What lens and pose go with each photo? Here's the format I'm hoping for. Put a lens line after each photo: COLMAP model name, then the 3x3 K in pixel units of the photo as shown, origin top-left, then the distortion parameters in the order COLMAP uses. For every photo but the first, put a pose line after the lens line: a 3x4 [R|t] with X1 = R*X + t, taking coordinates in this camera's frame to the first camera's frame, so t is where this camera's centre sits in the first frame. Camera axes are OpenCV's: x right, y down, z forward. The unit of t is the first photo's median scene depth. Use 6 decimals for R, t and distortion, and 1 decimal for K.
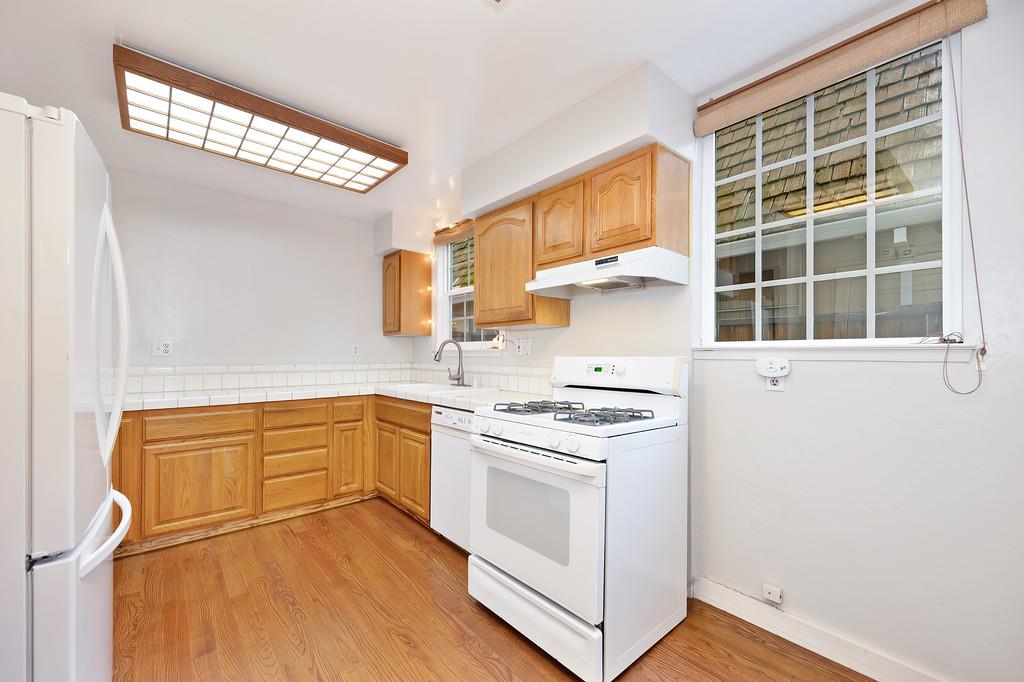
lens RADIAL K [[403.0, 0, 510.4], [0, 403.0, 353.6], [0, 0, 1]] dist [-0.001307, -0.000965]
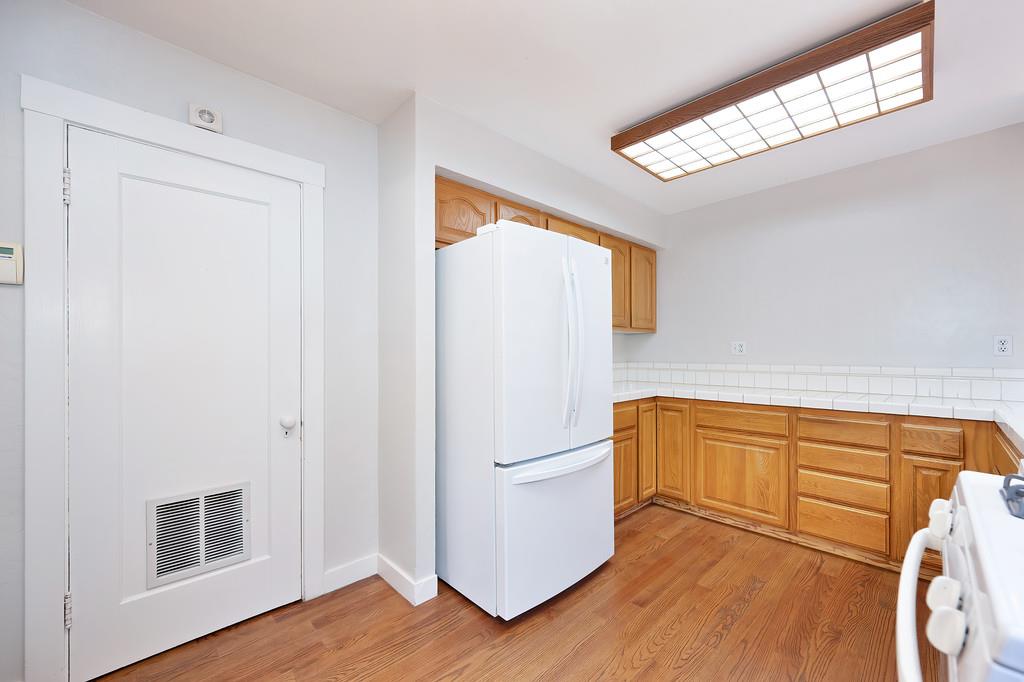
lens RADIAL K [[403.0, 0, 520.0], [0, 403.0, 350.0], [0, 0, 1]] dist [-0.001307, -0.000965]
pose [[0.063312, -0.012897, -0.997910, 0.267763], [0.002188, 0.999916, -0.012784, 0.004872], [0.997991, -0.001374, 0.063335, 0.372033]]
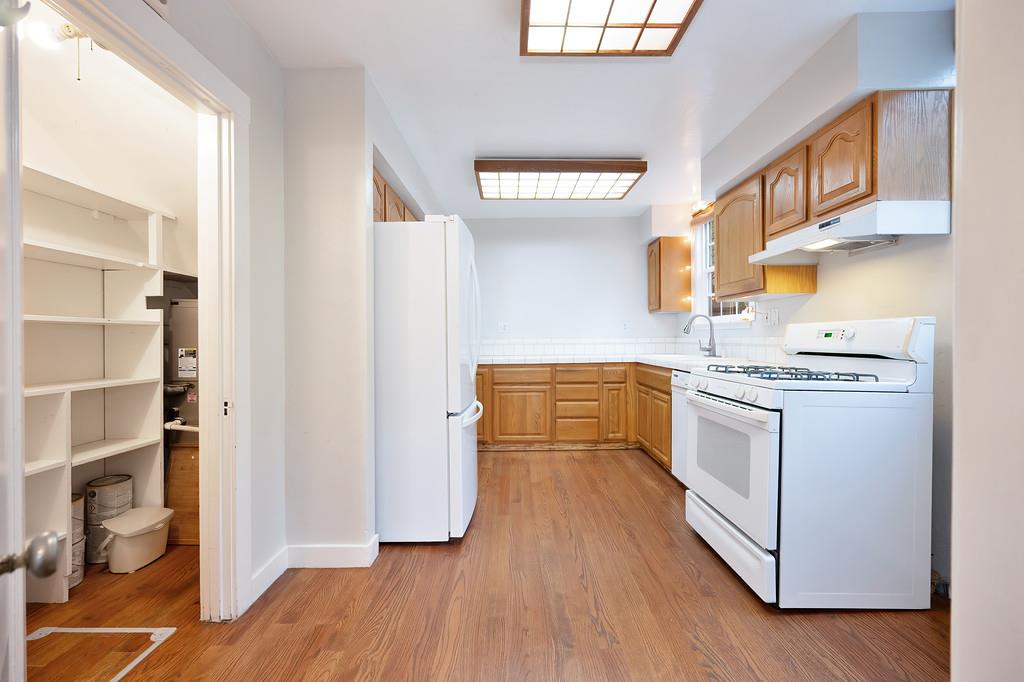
lens RADIAL K [[403.0, 0, 519.5], [0, 403.0, 337.5], [0, 0, 1]] dist [-0.001307, -0.000965]
pose [[0.764655, -0.008823, -0.644379, 0.230331], [0.011686, 0.999932, 0.000176, 0.030535], [0.644334, -0.007665, 0.764706, -0.187436]]
